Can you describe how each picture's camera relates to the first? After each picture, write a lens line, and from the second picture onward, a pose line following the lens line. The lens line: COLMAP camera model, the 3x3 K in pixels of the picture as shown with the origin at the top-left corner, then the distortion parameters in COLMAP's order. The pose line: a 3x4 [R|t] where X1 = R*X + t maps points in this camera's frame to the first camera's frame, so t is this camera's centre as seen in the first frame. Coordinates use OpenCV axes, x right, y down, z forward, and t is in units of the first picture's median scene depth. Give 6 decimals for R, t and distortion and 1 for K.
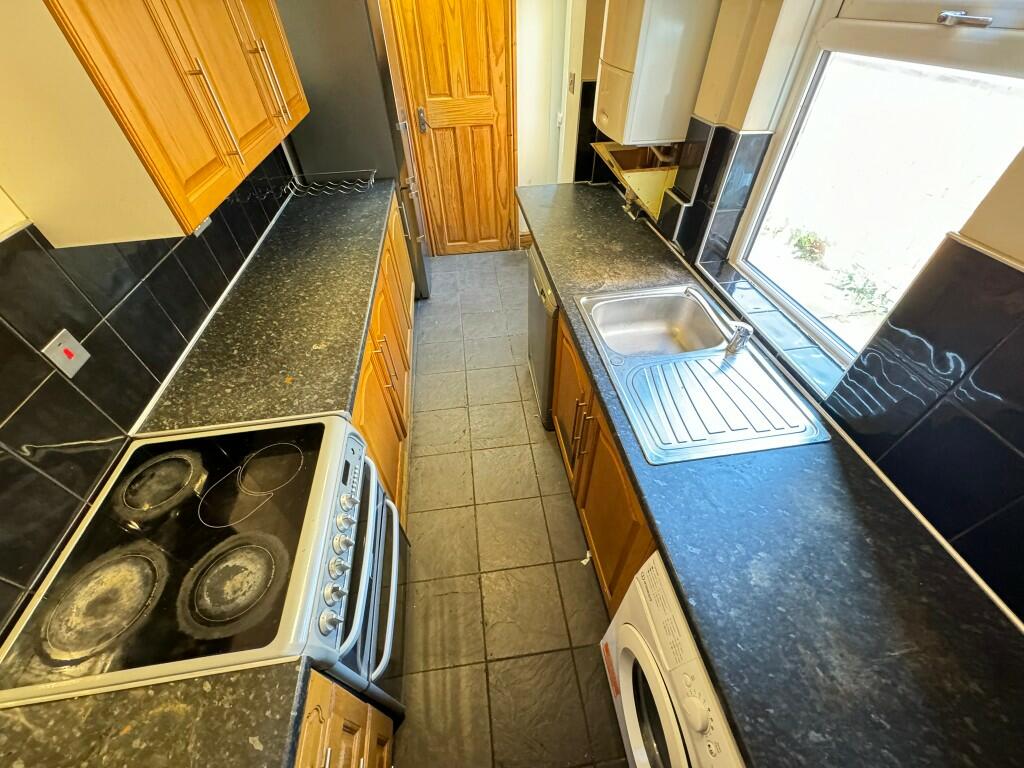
lens RADIAL K [[406.9, 0, 511.4], [0, 406.9, 384.9], [0, 0, 1]] dist [-0.002133, -0.000159]
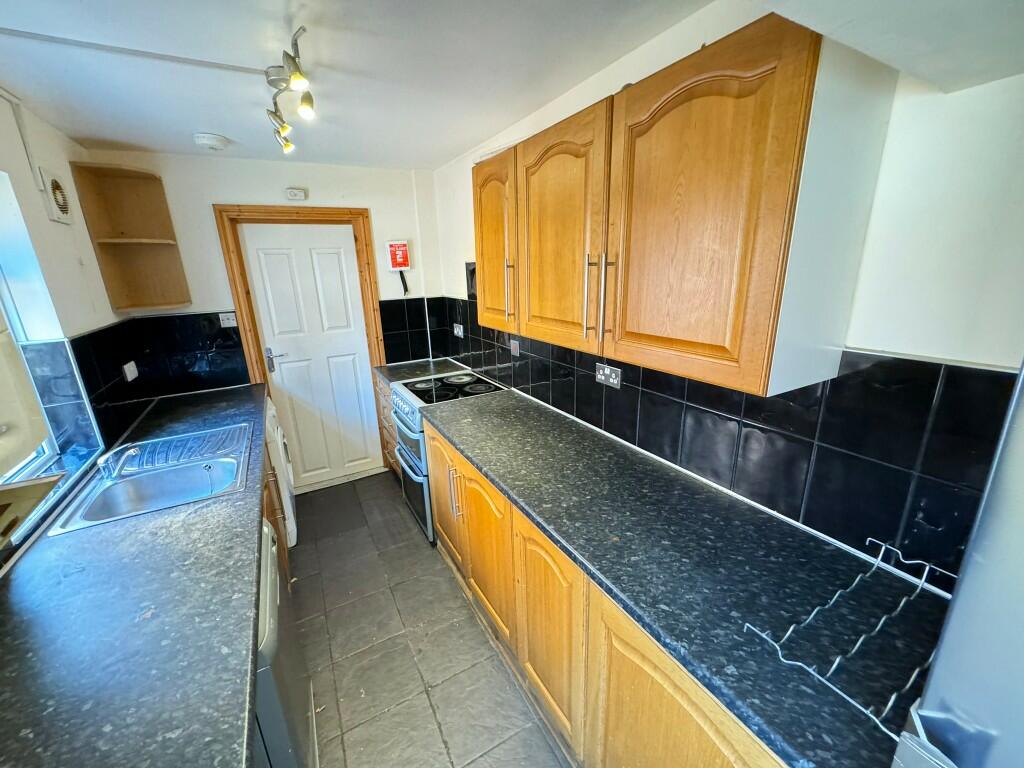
lens RADIAL K [[406.9, 0, 511.4], [0, 406.9, 383.9], [0, 0, 1]] dist [-0.002133, -0.000159]
pose [[-0.928464, 0.154545, -0.337743, -0.179408], [-0.218622, 0.507721, 0.833321, -1.648519], [0.300265, 0.847546, -0.437614, 1.849750]]
